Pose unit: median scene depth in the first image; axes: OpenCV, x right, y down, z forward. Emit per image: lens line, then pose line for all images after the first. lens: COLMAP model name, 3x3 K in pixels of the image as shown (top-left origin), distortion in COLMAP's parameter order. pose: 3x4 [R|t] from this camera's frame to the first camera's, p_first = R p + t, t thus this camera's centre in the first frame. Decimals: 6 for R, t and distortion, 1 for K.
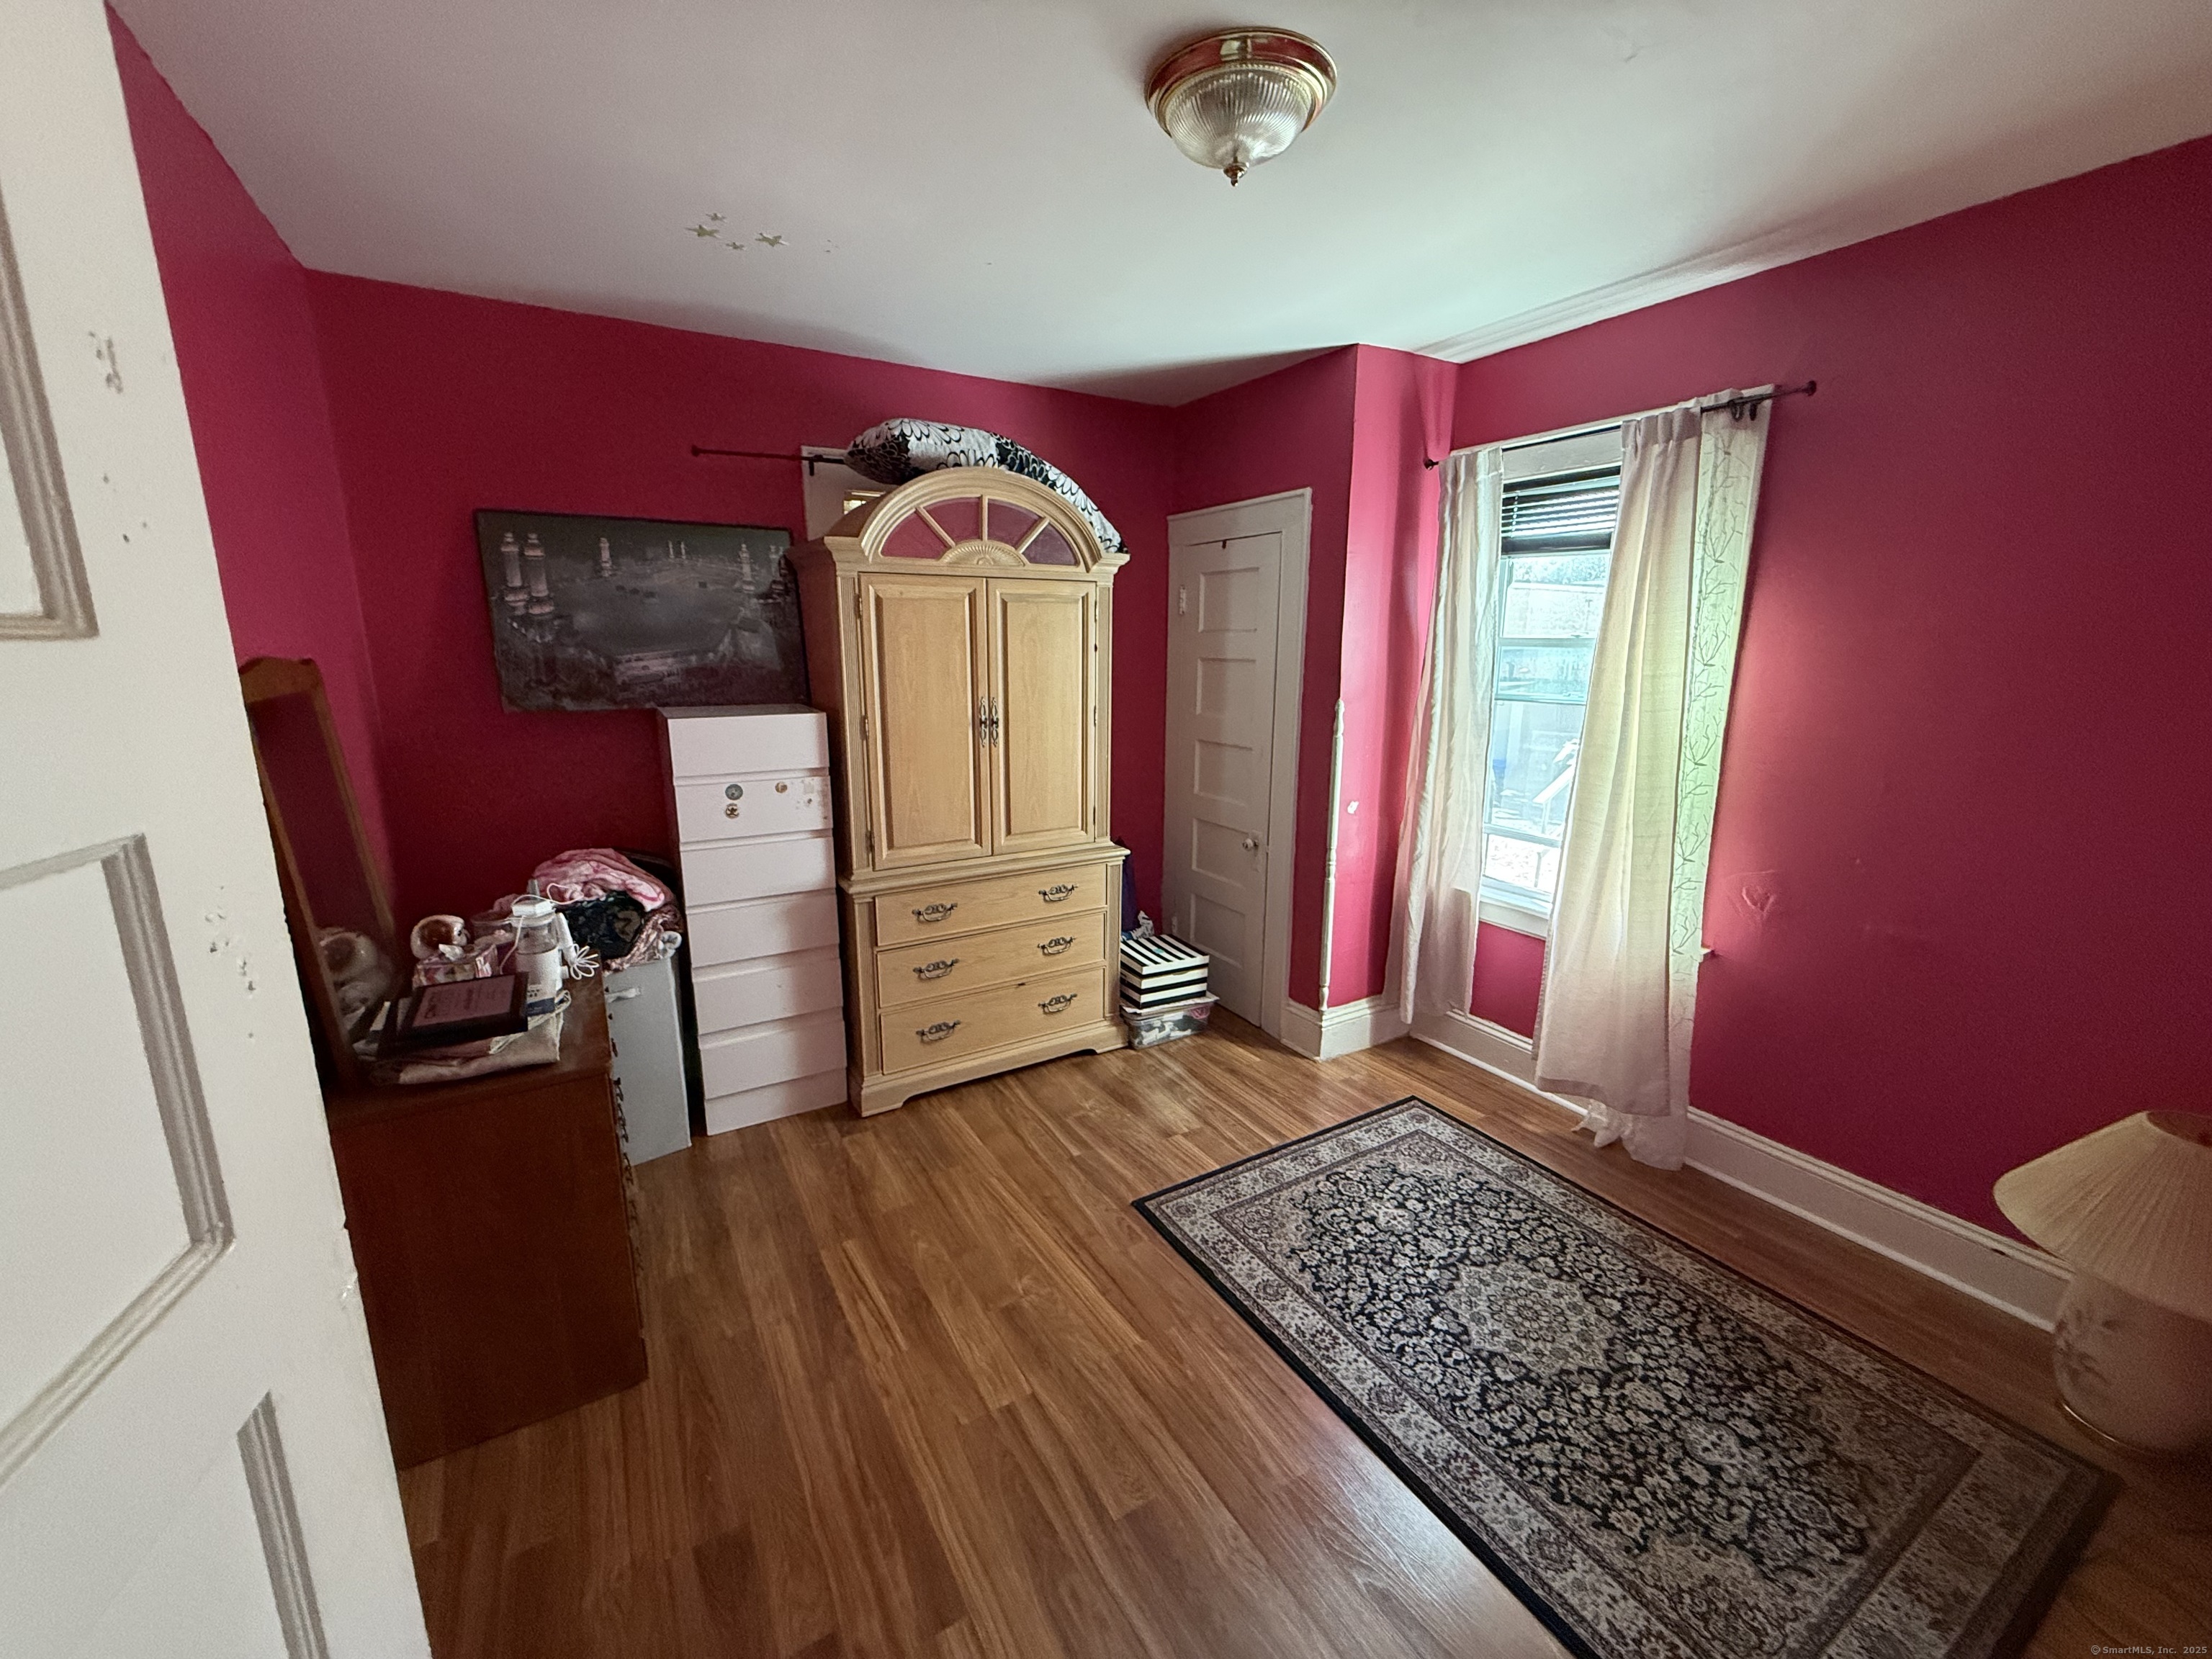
lens RADIAL K [[887.7, 0, 1101.3], [0, 887.7, 831.3], [0, 0, 1]] dist [0.001769, 0.000377]
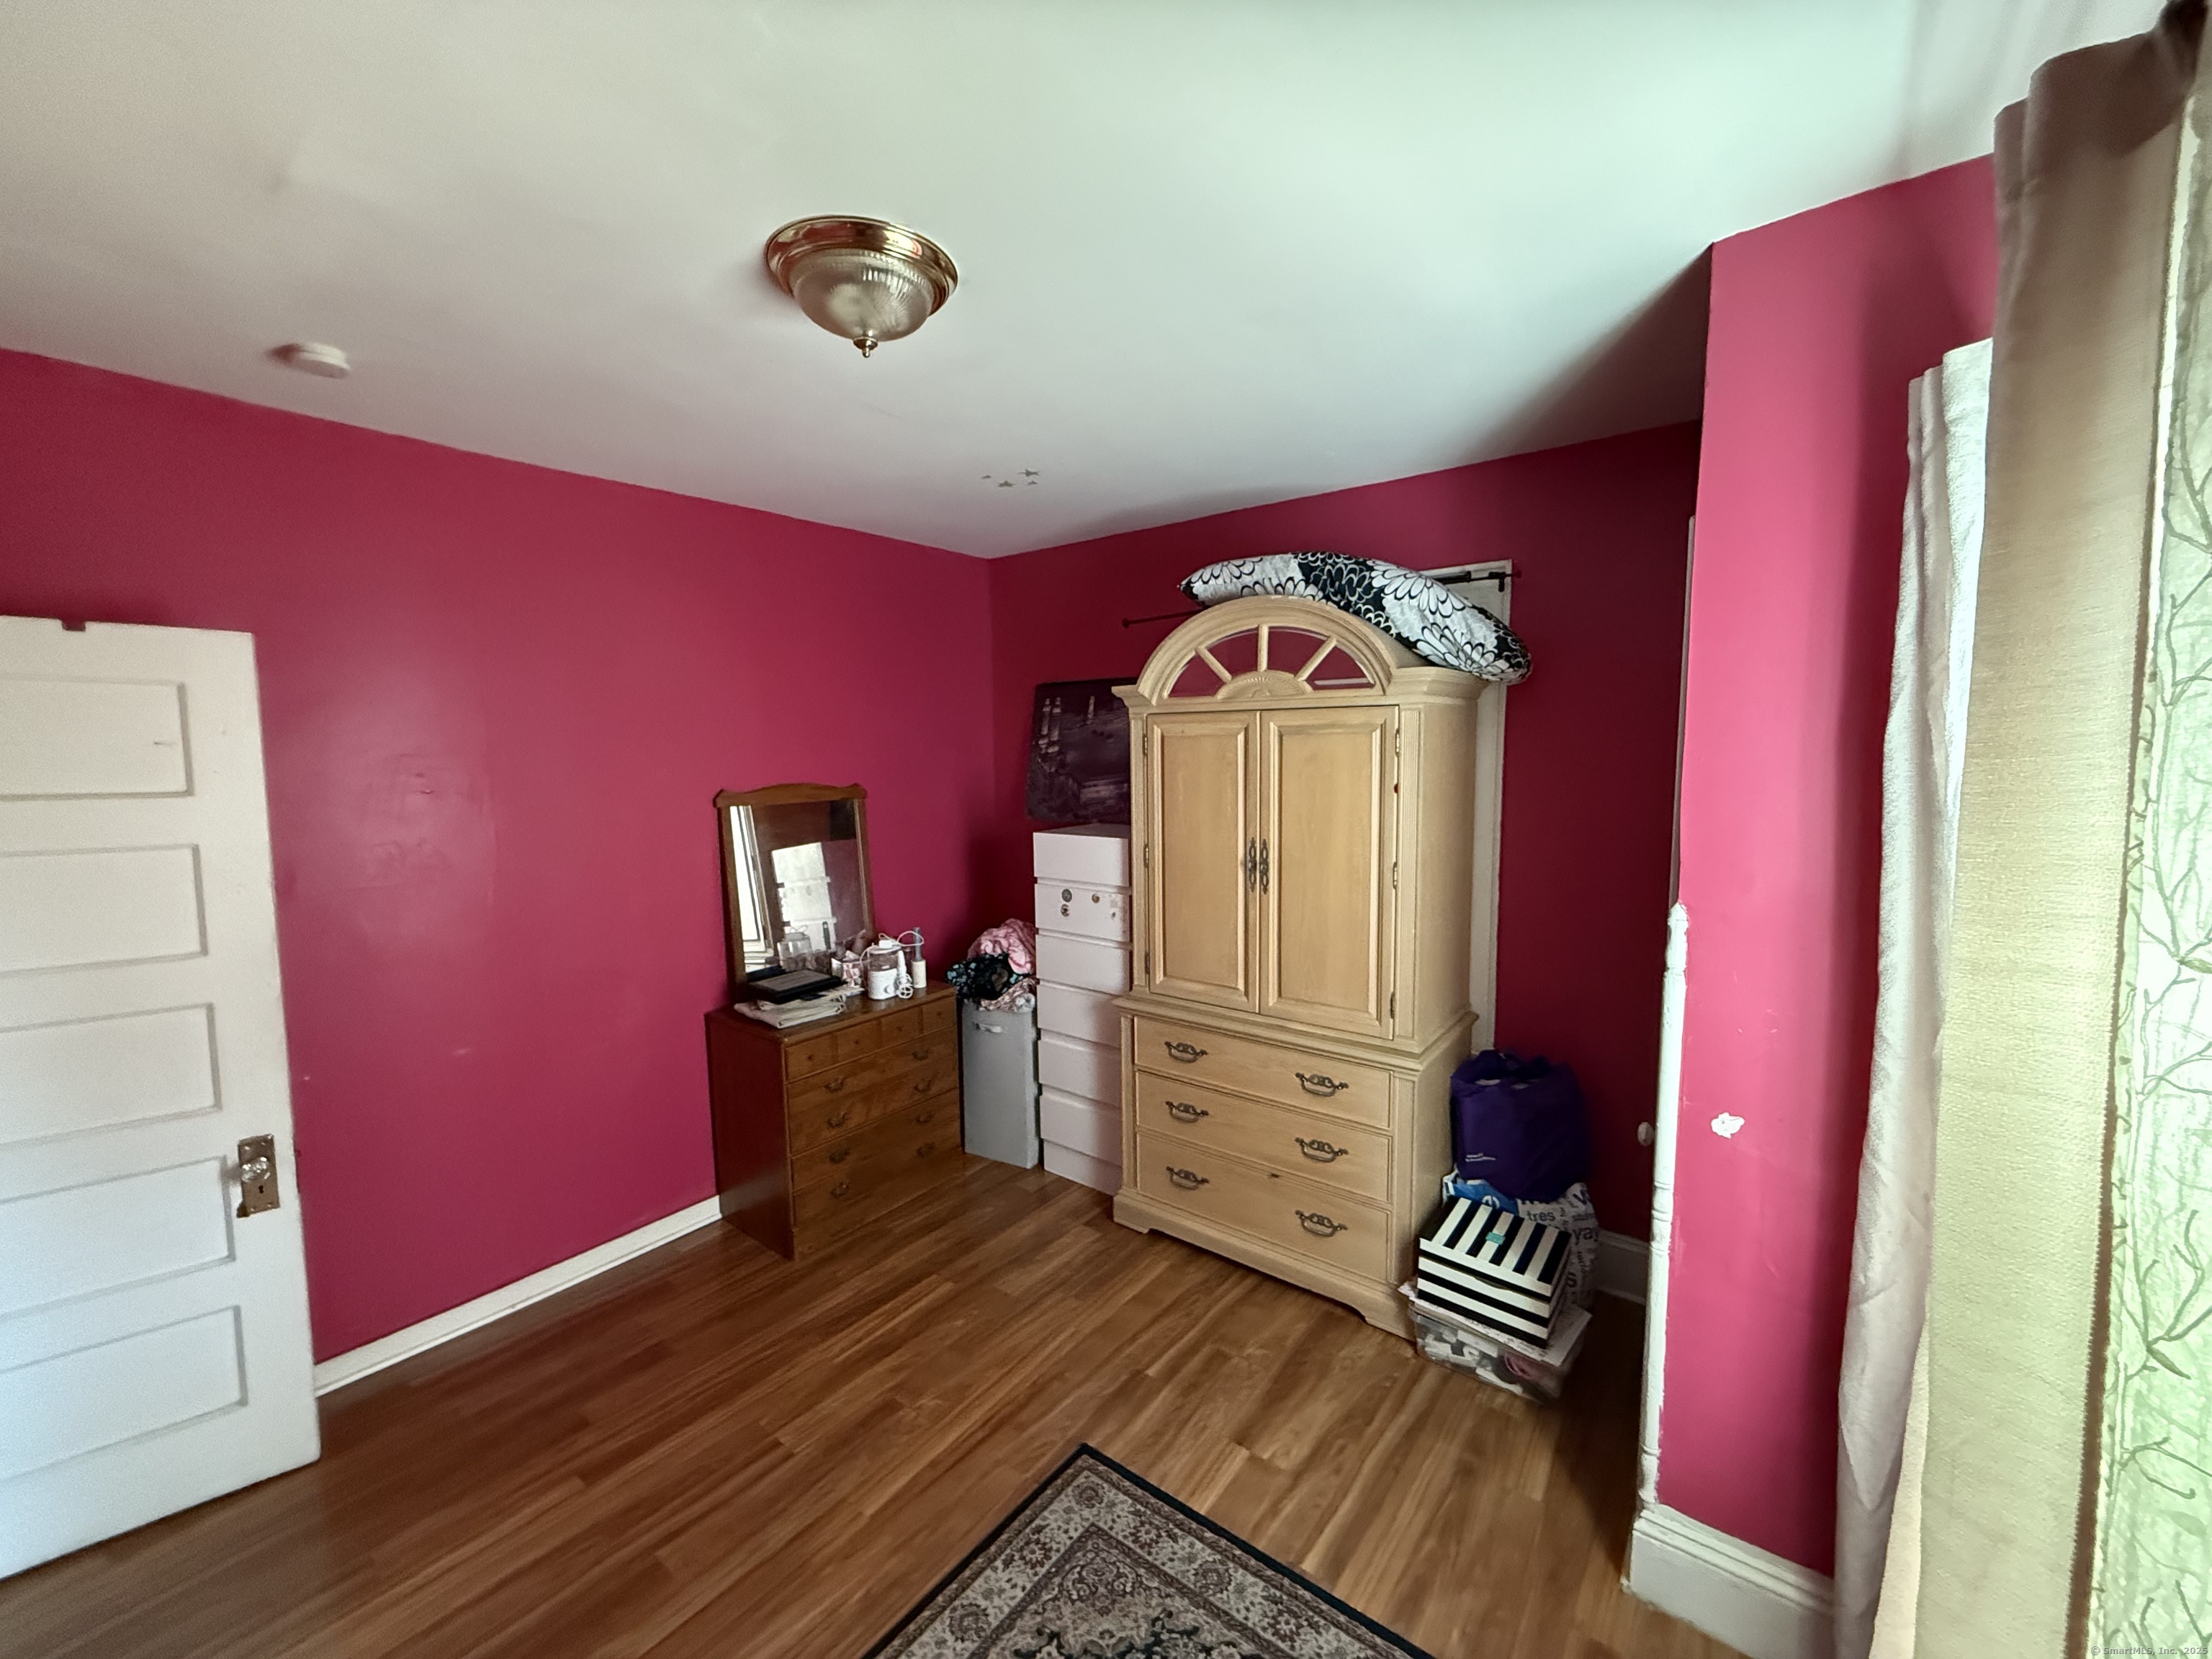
lens RADIAL K [[887.7, 0, 1101.3], [0, 887.7, 831.3], [0, 0, 1]] dist [0.001769, 0.000377]
pose [[0.359860, 0.081127, -0.929473, 0.700115], [-0.188895, 0.981917, 0.012571, -0.148187], [0.913685, 0.171049, 0.368677, 0.549865]]
